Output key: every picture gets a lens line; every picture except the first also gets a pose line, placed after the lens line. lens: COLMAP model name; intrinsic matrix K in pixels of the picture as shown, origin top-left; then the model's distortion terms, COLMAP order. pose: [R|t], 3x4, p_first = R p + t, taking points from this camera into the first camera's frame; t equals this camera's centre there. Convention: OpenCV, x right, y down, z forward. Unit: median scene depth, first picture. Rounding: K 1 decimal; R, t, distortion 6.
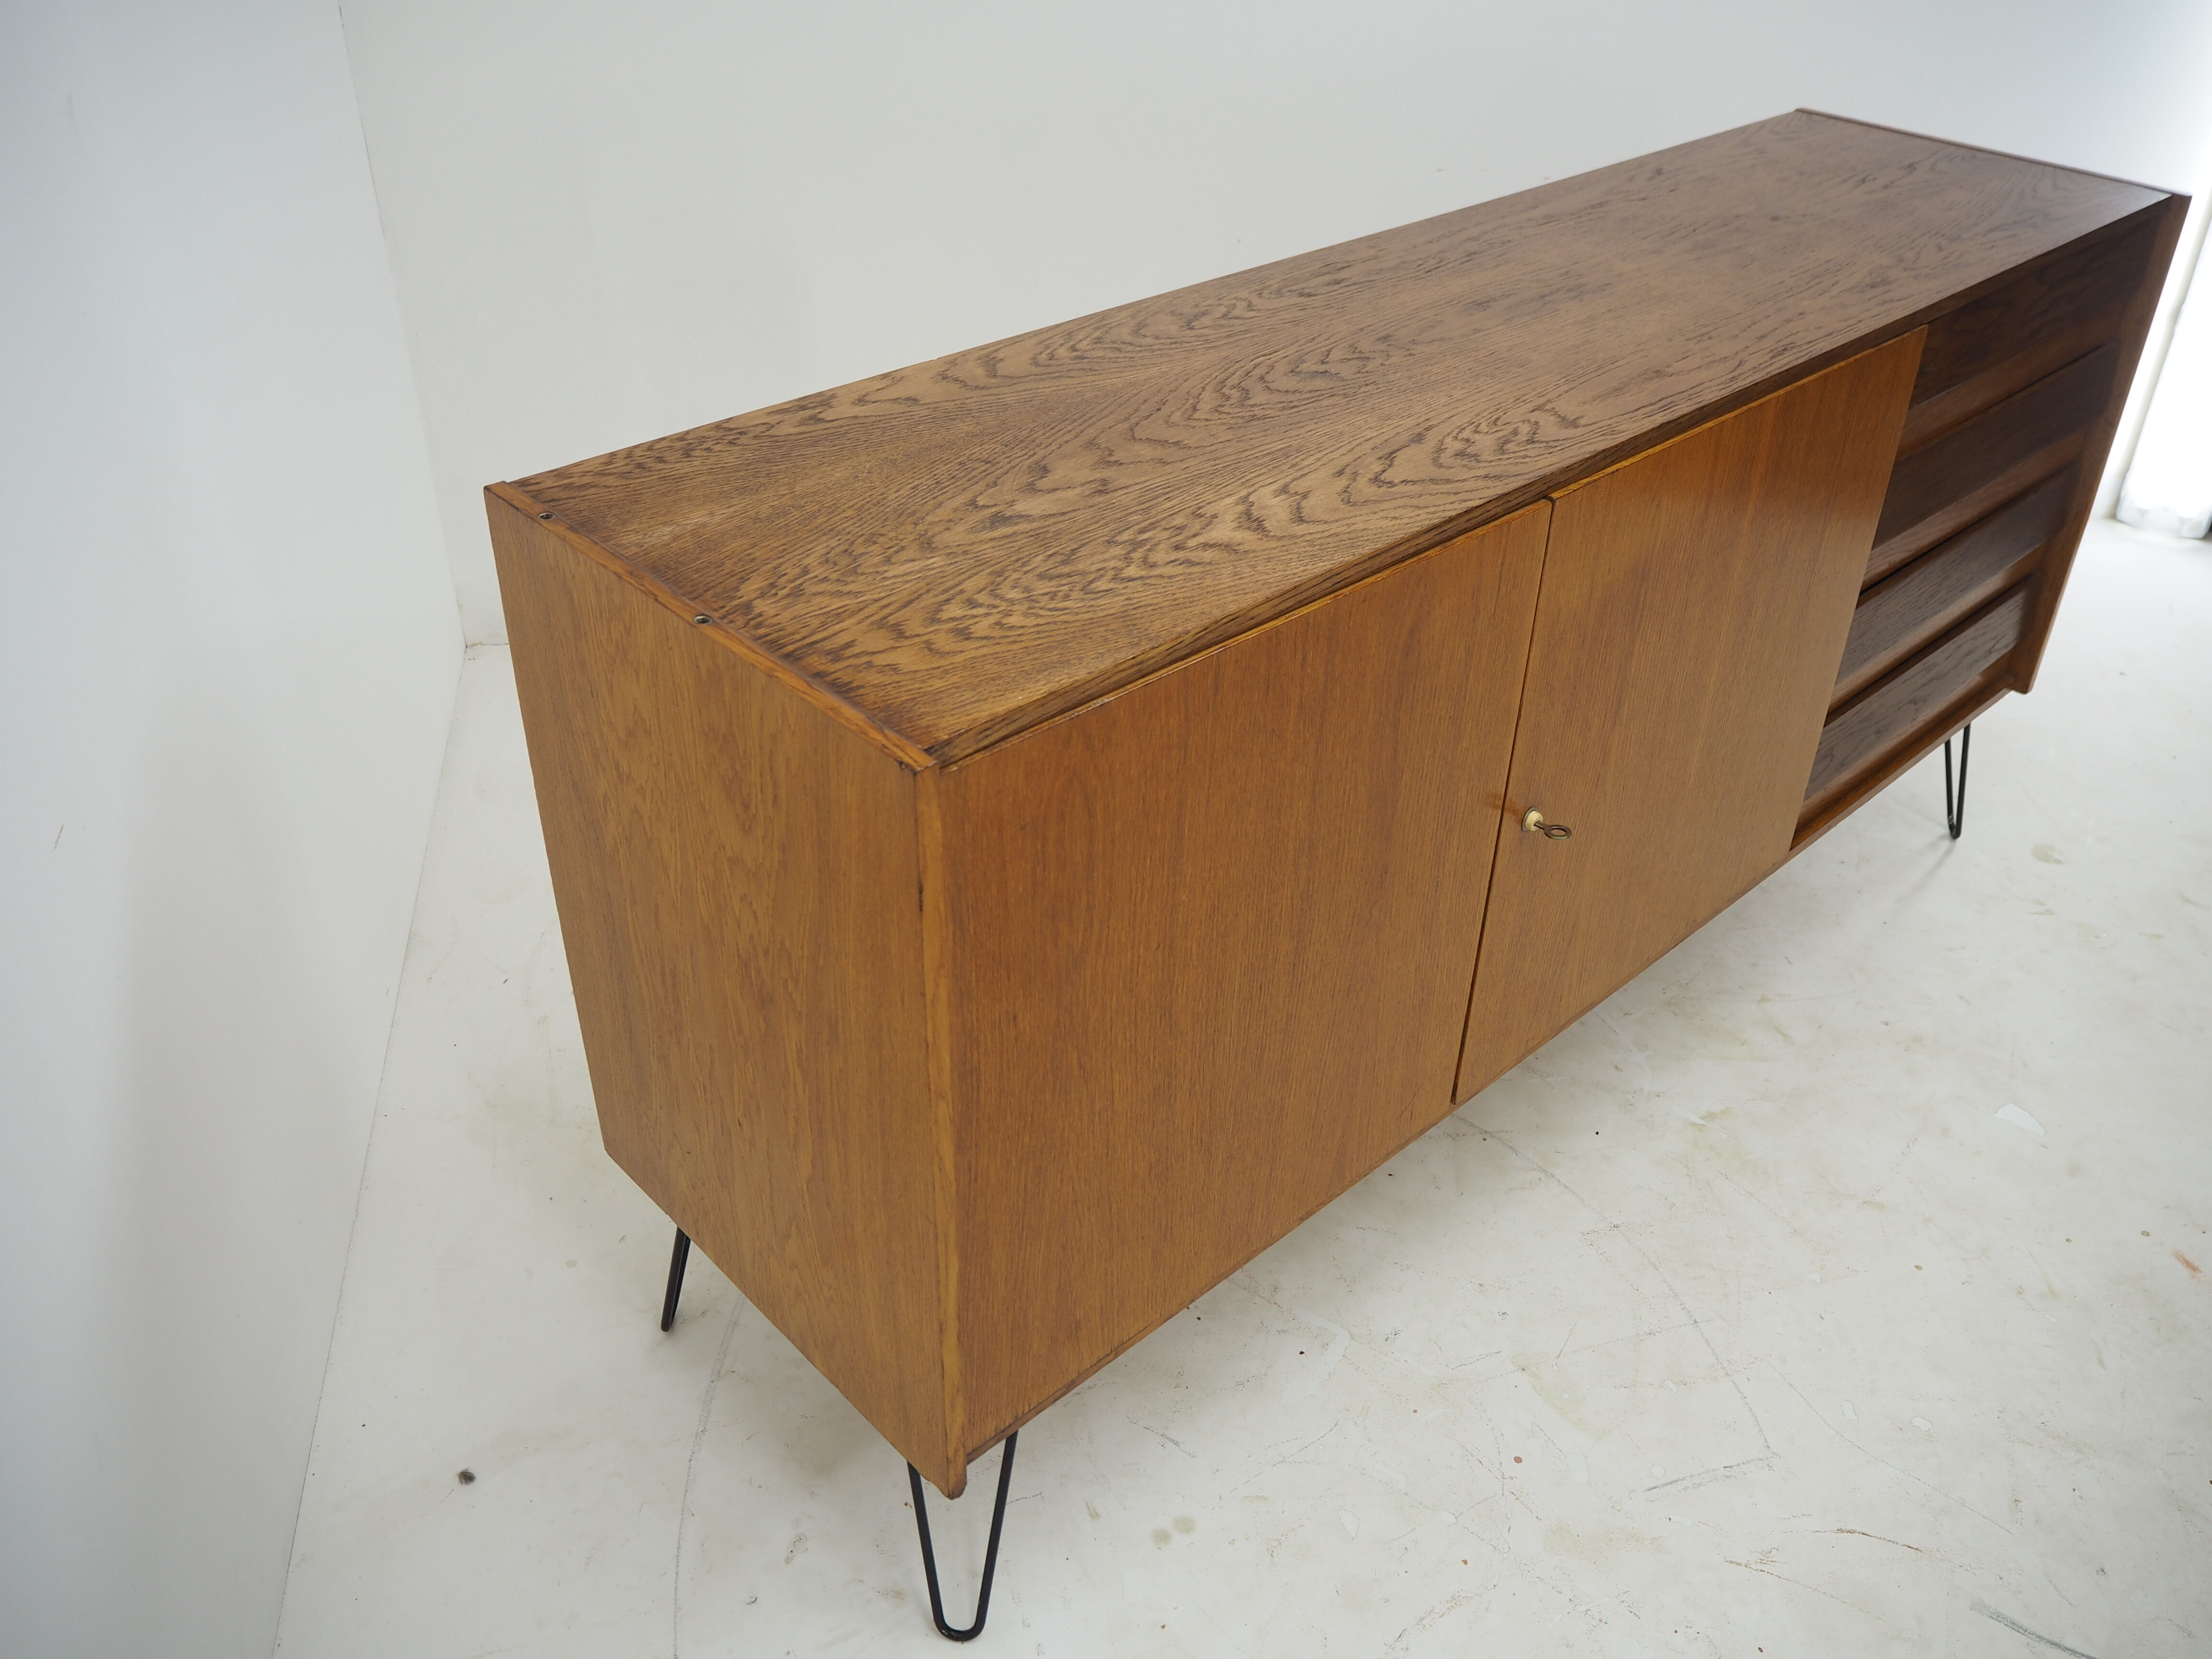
lens RADIAL K [[1850.0, 0, 1109.7], [0, 1850.0, 826.2], [0, 0, 1]] dist [-0.050051, 0.024002]
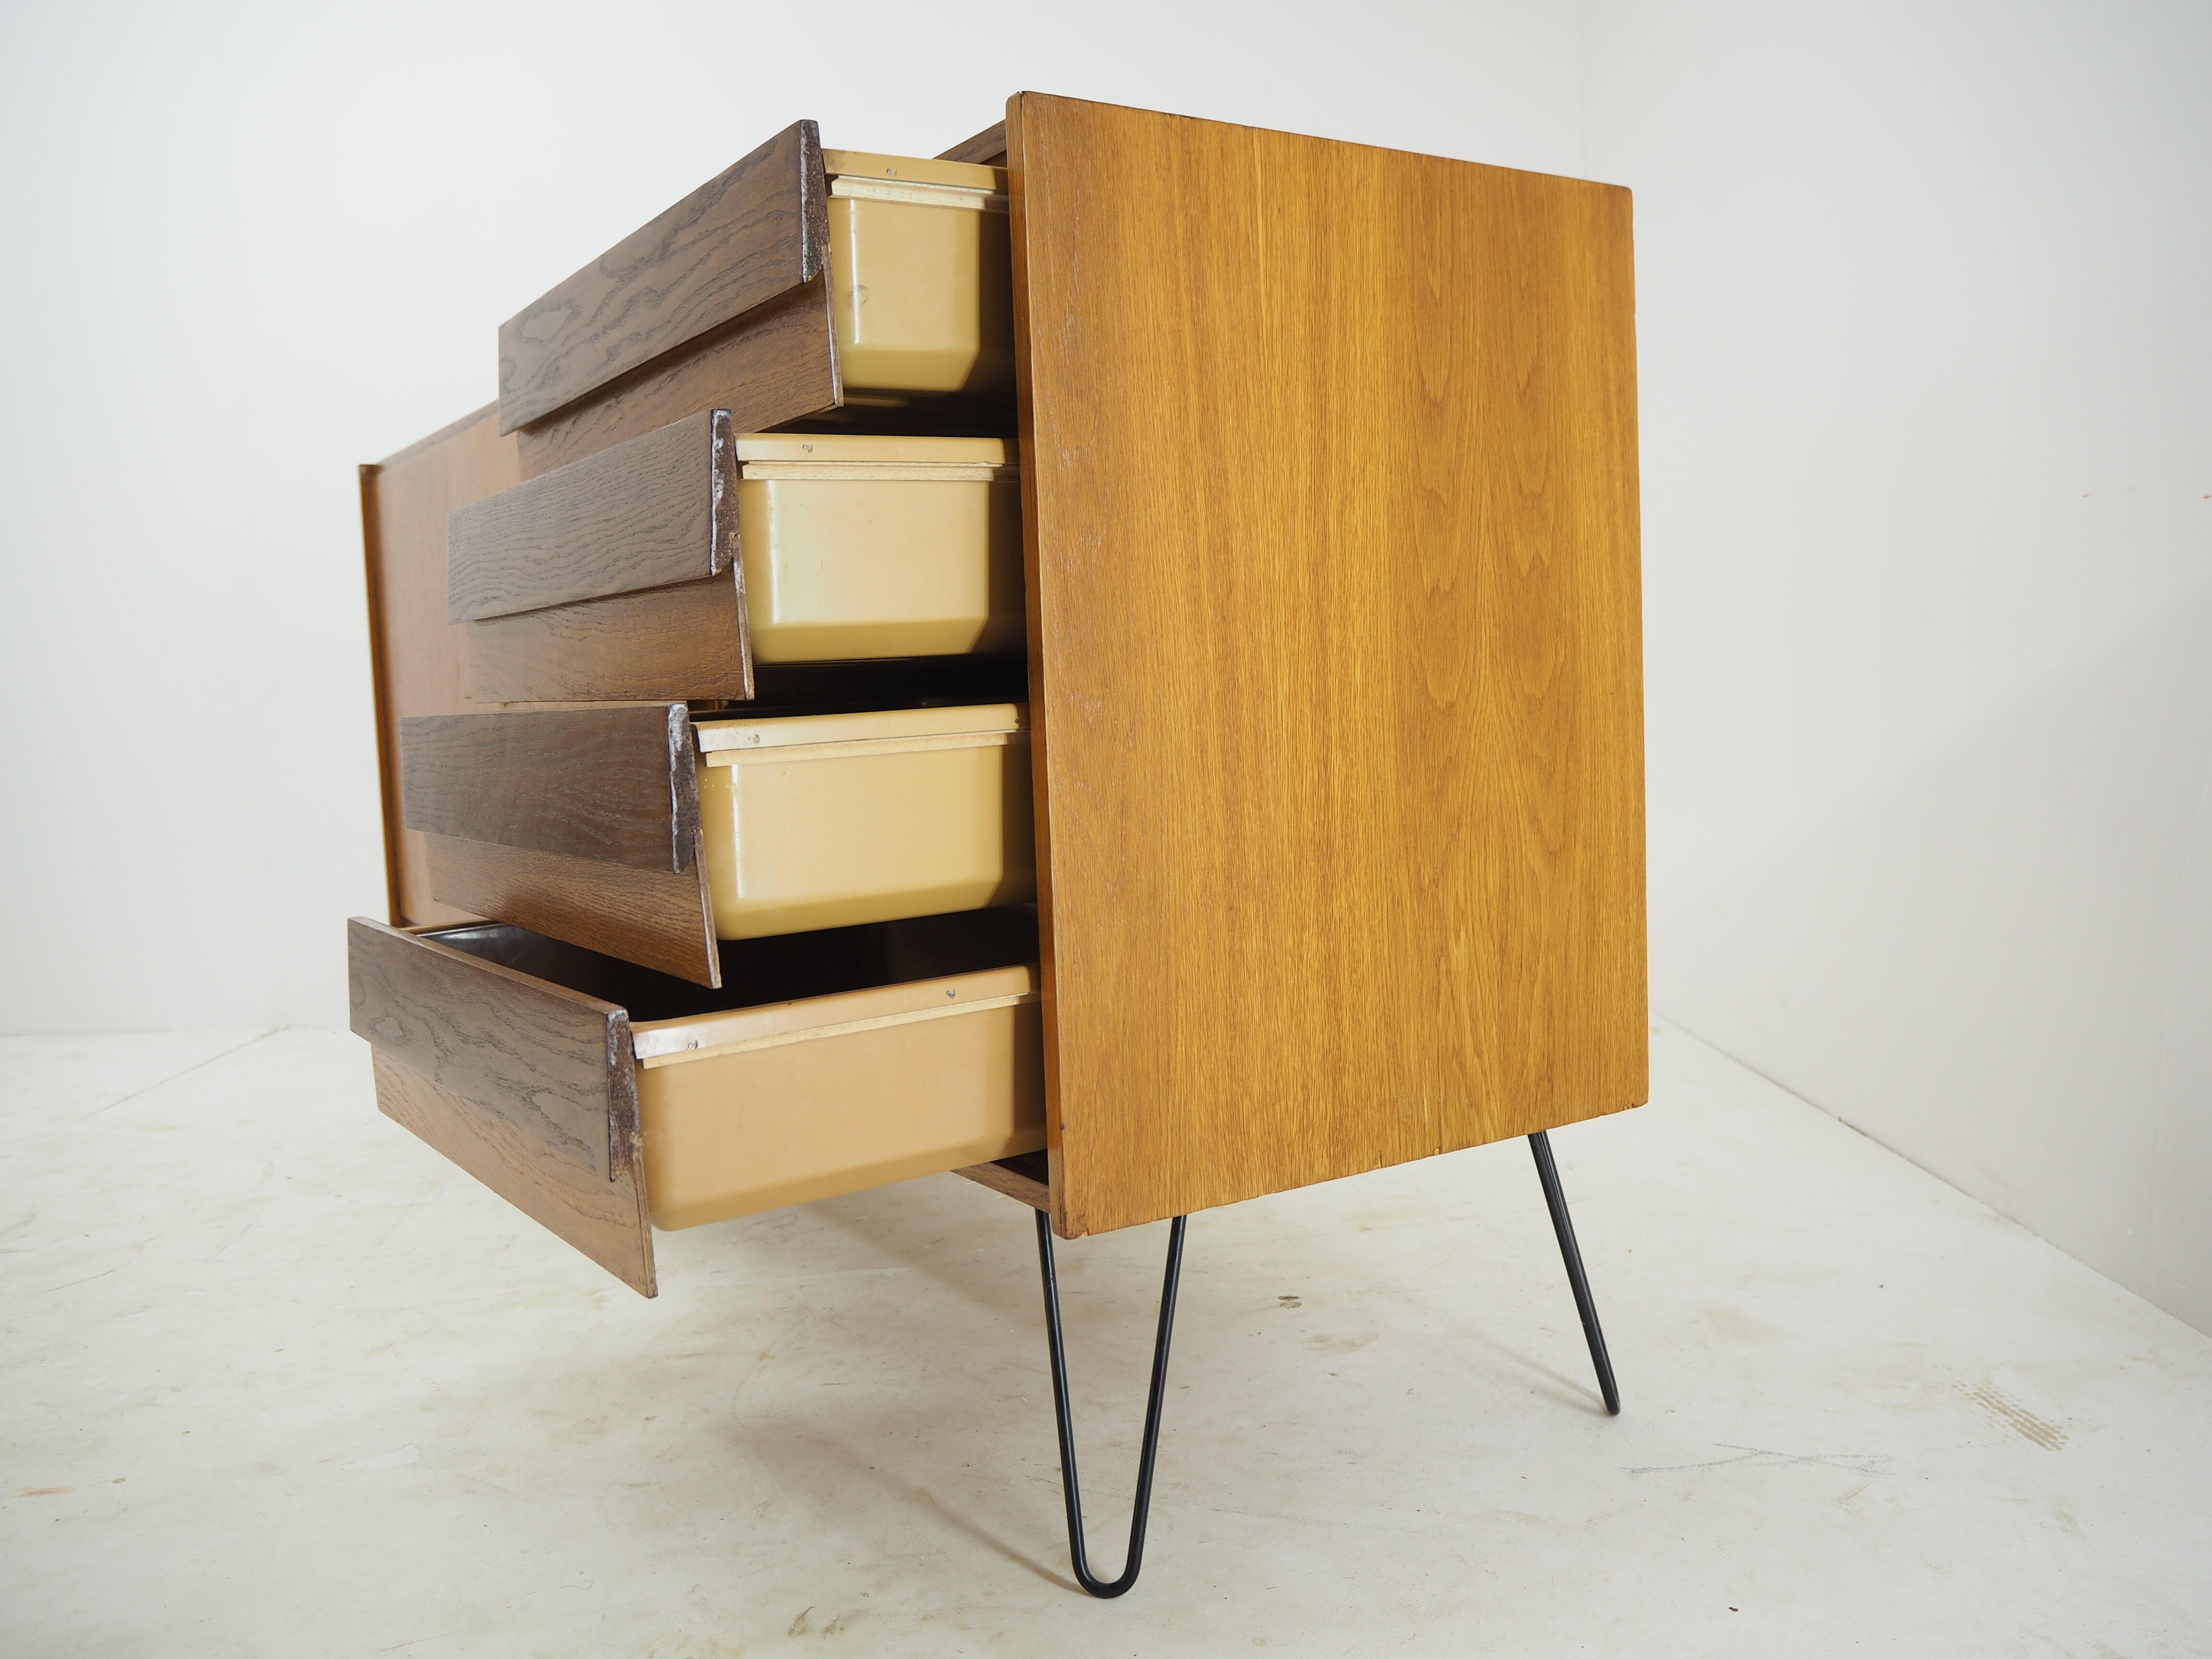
lens RADIAL K [[1850.0, 0, 1097.4], [0, 1850.0, 819.9], [0, 0, 1]] dist [-0.050051, 0.024002]
pose [[-0.180463, 0.071692, -0.980965, 1.715145], [-0.525575, 0.835988, 0.157784, -0.427444], [0.831387, 0.544045, -0.113185, 1.848430]]
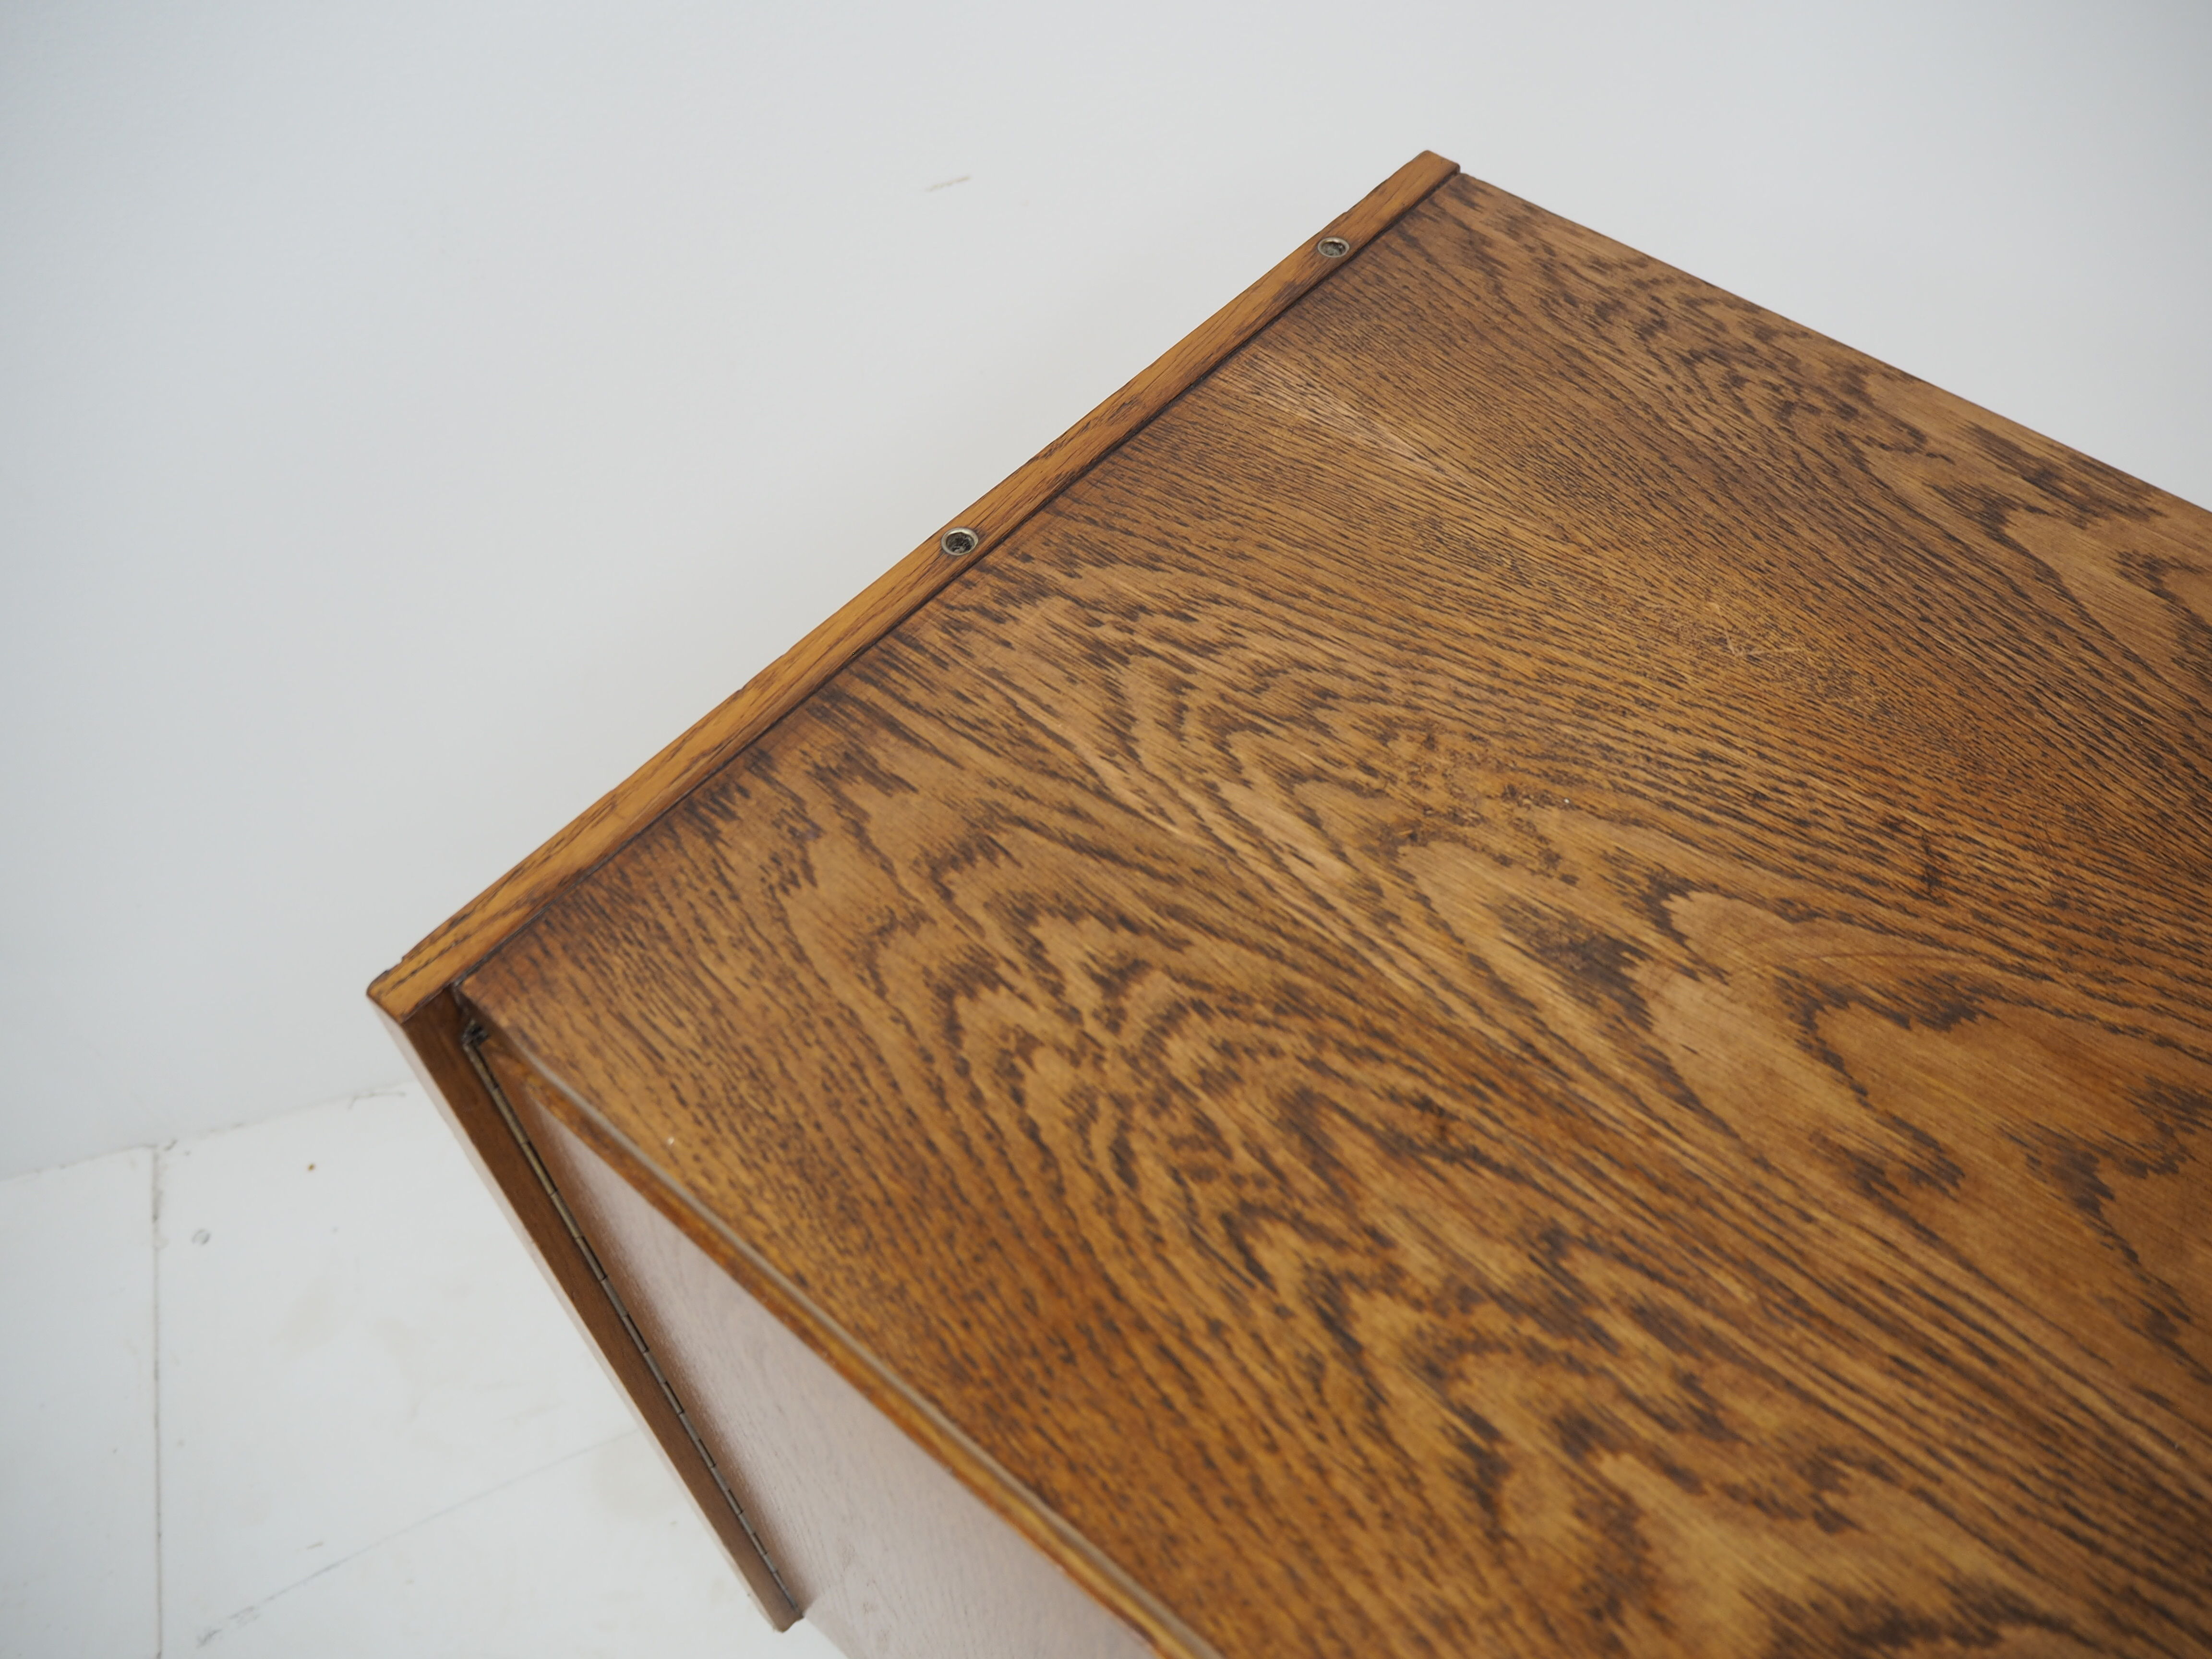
lens RADIAL K [[1850.0, 0, 1113.1], [0, 1850.0, 817.1], [0, 0, 1]] dist [-0.050051, 0.024002]
pose [[0.118092, 0.779986, -0.614553, 0.138252], [-0.550042, 0.566646, 0.613487, -0.354928], [0.826745, 0.265582, 0.495942, 0.702276]]
